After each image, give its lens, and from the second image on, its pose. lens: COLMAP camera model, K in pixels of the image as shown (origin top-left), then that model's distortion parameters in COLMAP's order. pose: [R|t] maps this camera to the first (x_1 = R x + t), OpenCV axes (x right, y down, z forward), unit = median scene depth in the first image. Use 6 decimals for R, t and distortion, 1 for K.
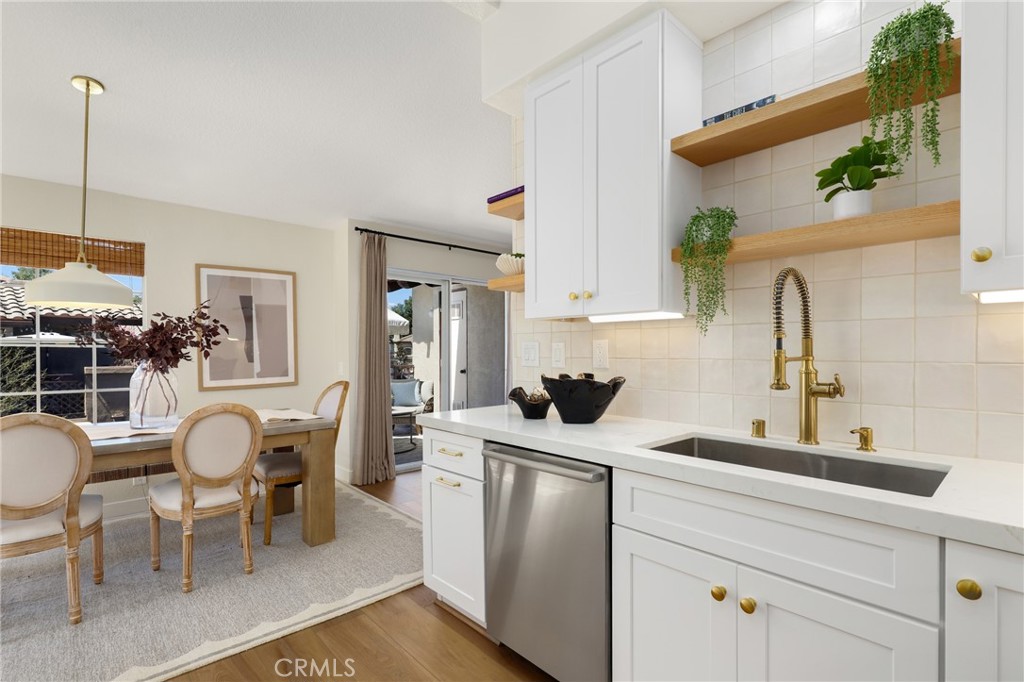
lens RADIAL K [[478.4, 0, 517.3], [0, 478.4, 355.7], [0, 0, 1]] dist [0.002189, -0.000628]
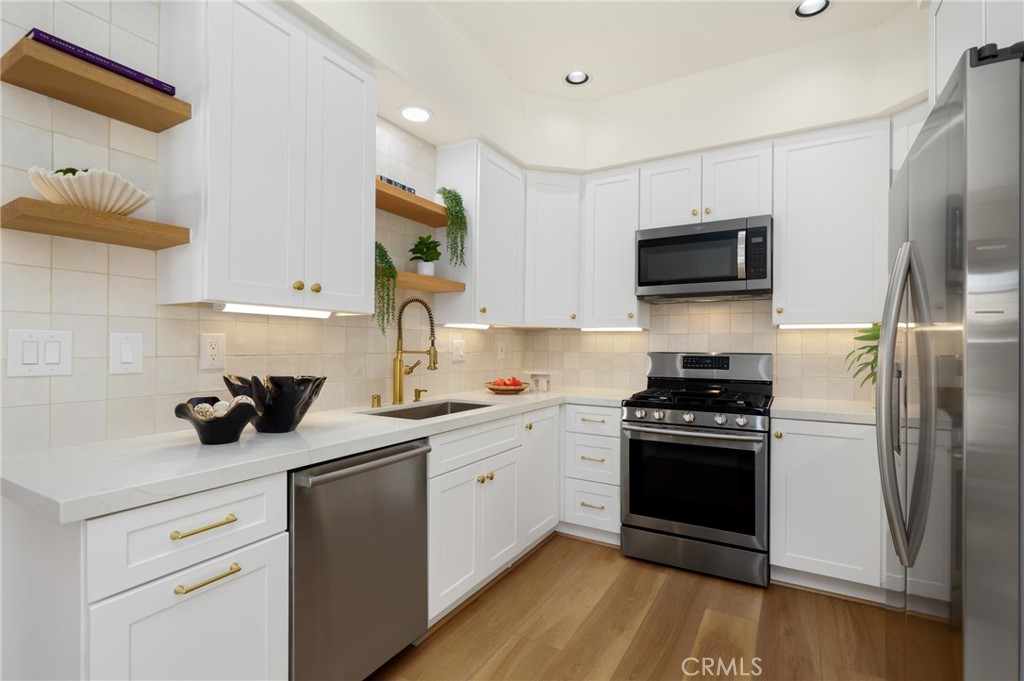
lens RADIAL K [[478.4, 0, 512.1], [0, 478.4, 345.1], [0, 0, 1]] dist [0.002189, -0.000628]
pose [[-0.295429, 0.003407, 0.955359, -0.505624], [0.007999, 0.999967, -0.001092, -0.005829], [-0.955331, 0.007320, -0.295447, 0.531083]]
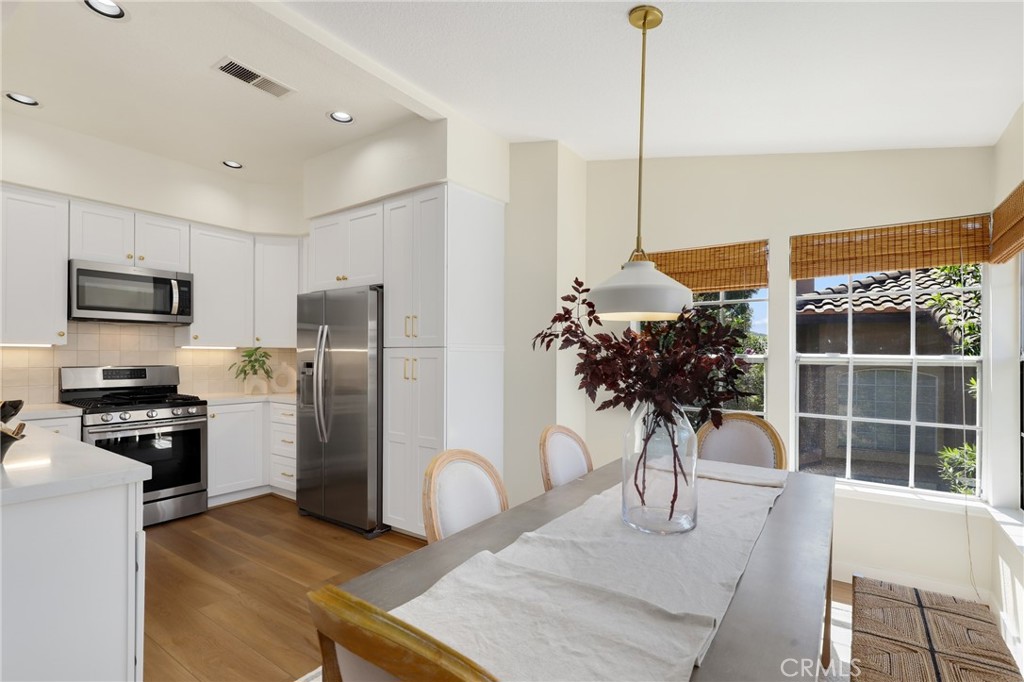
lens RADIAL K [[478.4, 0, 518.0], [0, 478.4, 348.6], [0, 0, 1]] dist [0.002189, -0.000628]
pose [[-0.975417, -0.004786, -0.220315, -0.386128], [-0.005122, 0.999986, 0.000950, -0.043877], [0.220307, 0.002055, -0.975428, 1.386870]]
